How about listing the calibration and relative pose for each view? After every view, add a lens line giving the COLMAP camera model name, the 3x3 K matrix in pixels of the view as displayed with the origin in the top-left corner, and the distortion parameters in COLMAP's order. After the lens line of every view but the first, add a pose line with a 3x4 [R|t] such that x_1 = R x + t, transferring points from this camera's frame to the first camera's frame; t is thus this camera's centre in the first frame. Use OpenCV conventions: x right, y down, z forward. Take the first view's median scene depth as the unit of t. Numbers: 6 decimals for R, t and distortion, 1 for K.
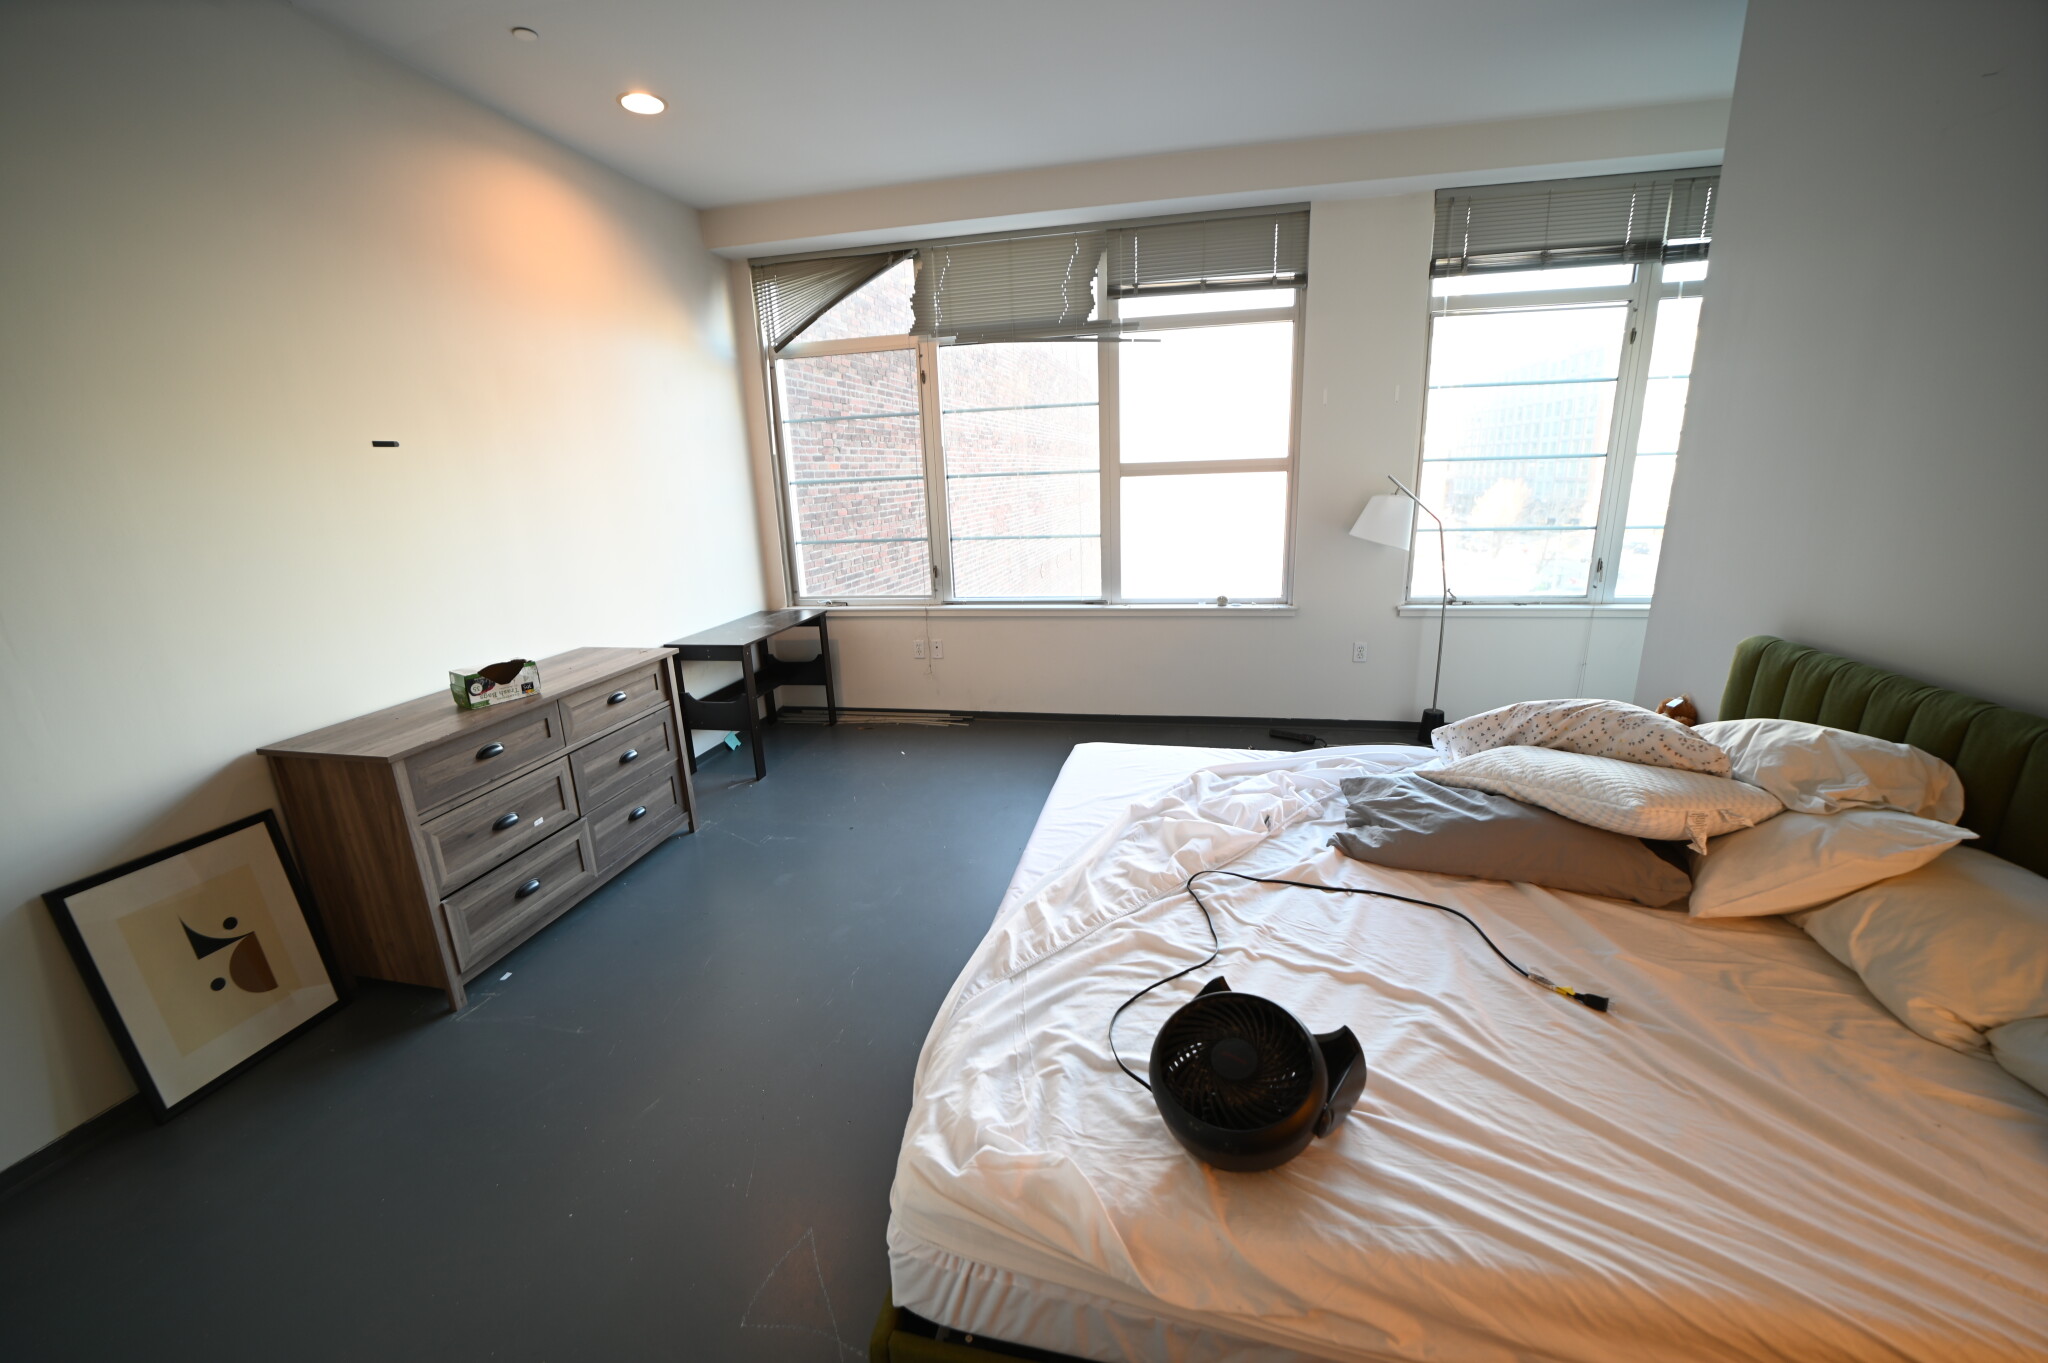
lens RADIAL K [[796.5, 0, 1017.1], [0, 796.5, 690.7], [0, 0, 1]] dist [-0.035621, 0.009783]
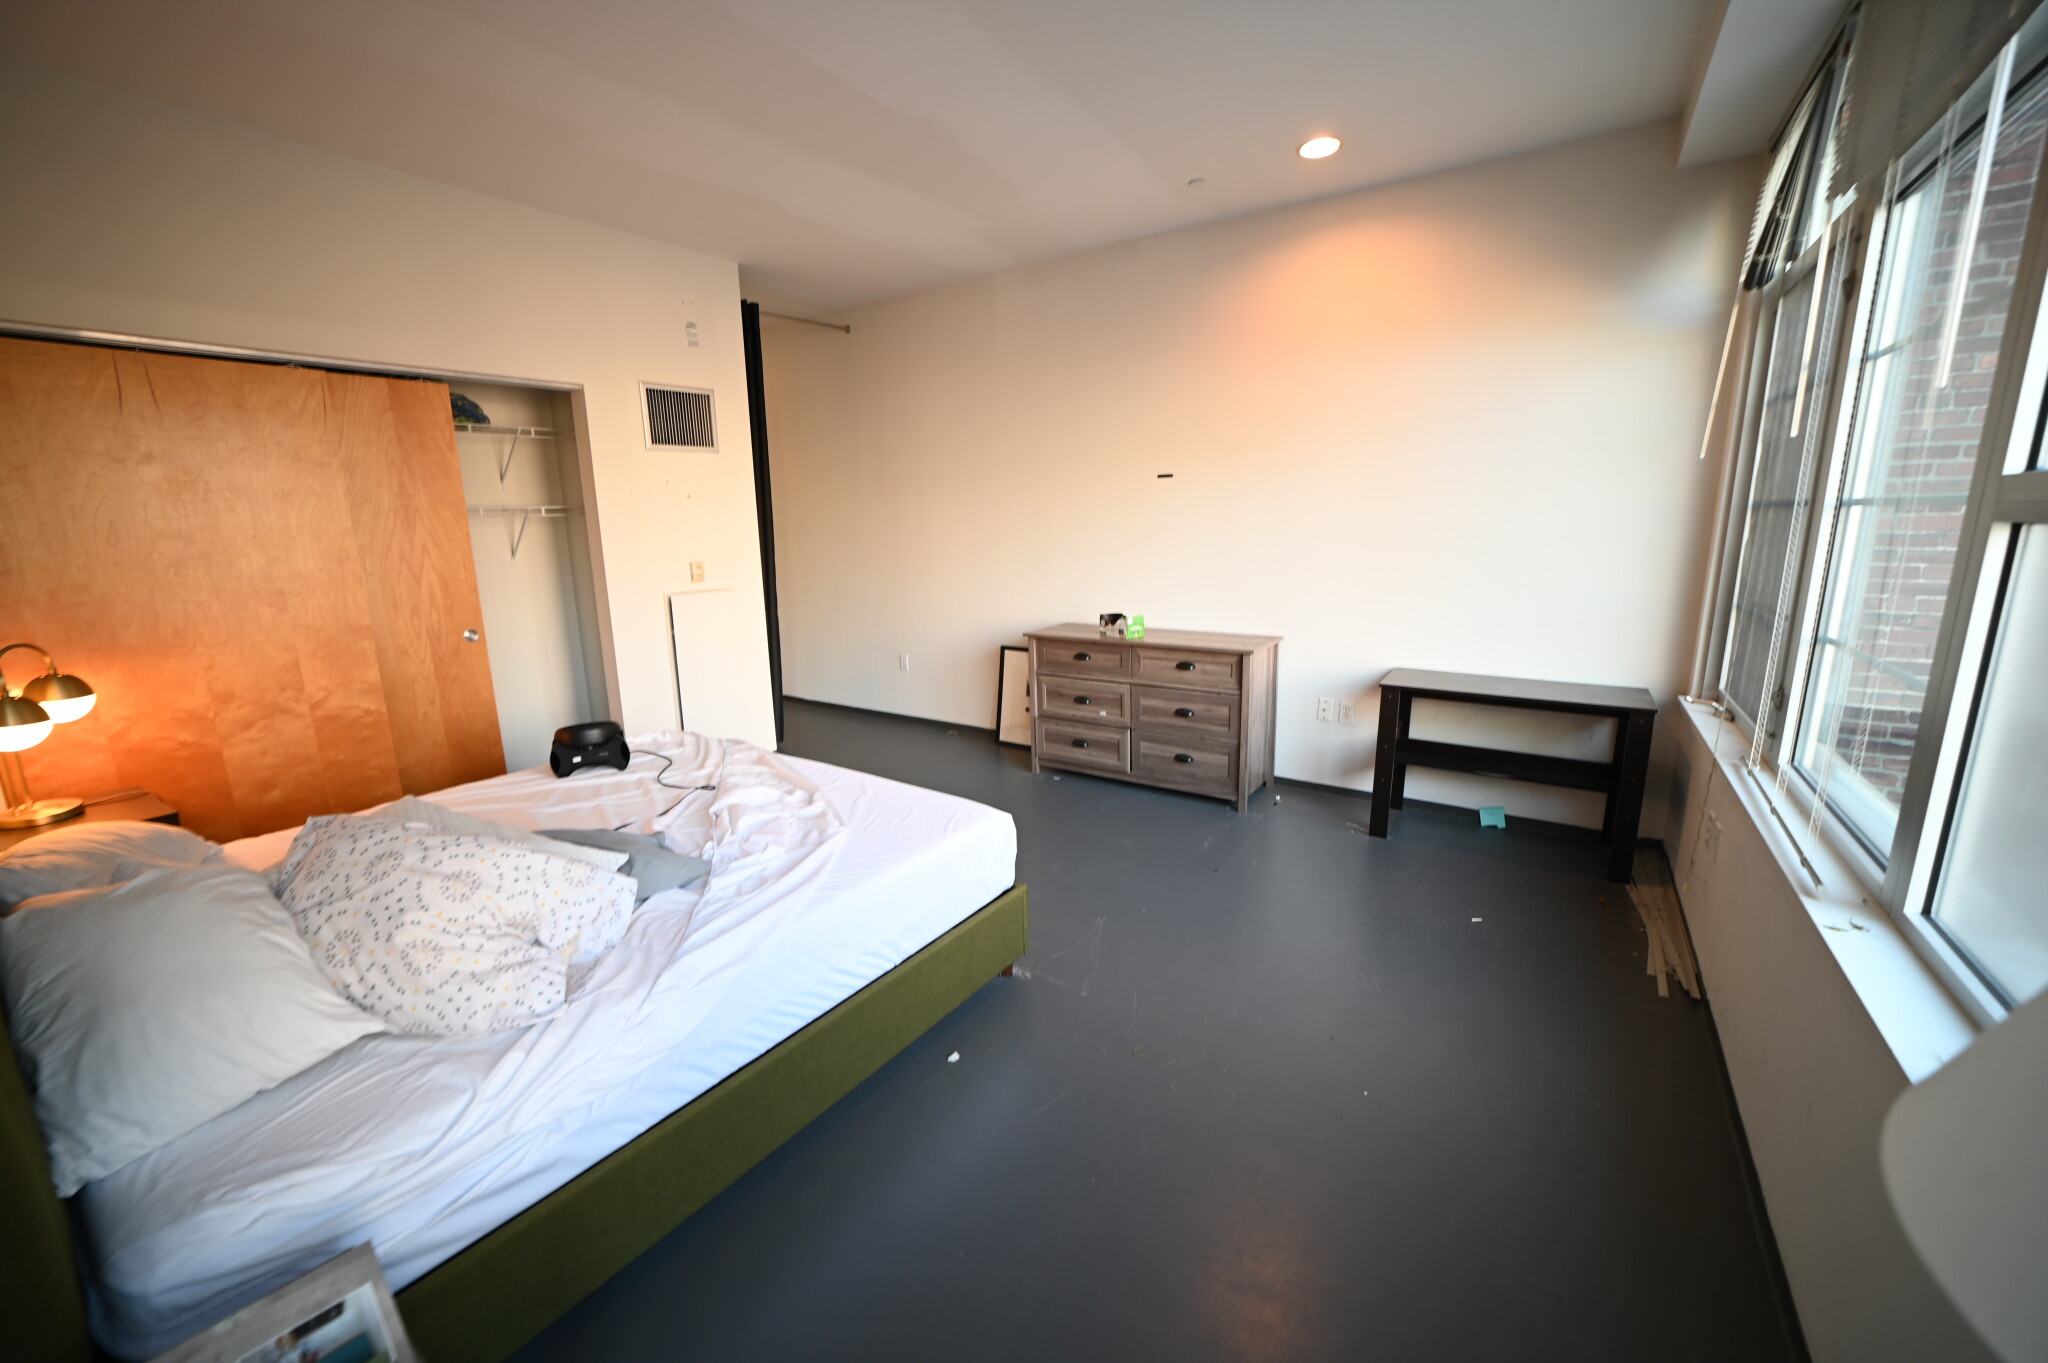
lens RADIAL K [[796.5, 0, 1017.1], [0, 796.5, 690.7], [0, 0, 1]] dist [-0.035621, 0.009783]
pose [[-0.387096, 0.235549, -0.891444, 0.814483], [-0.216505, 0.916567, 0.336201, -0.348536], [0.896260, 0.323144, -0.303802, 1.206126]]
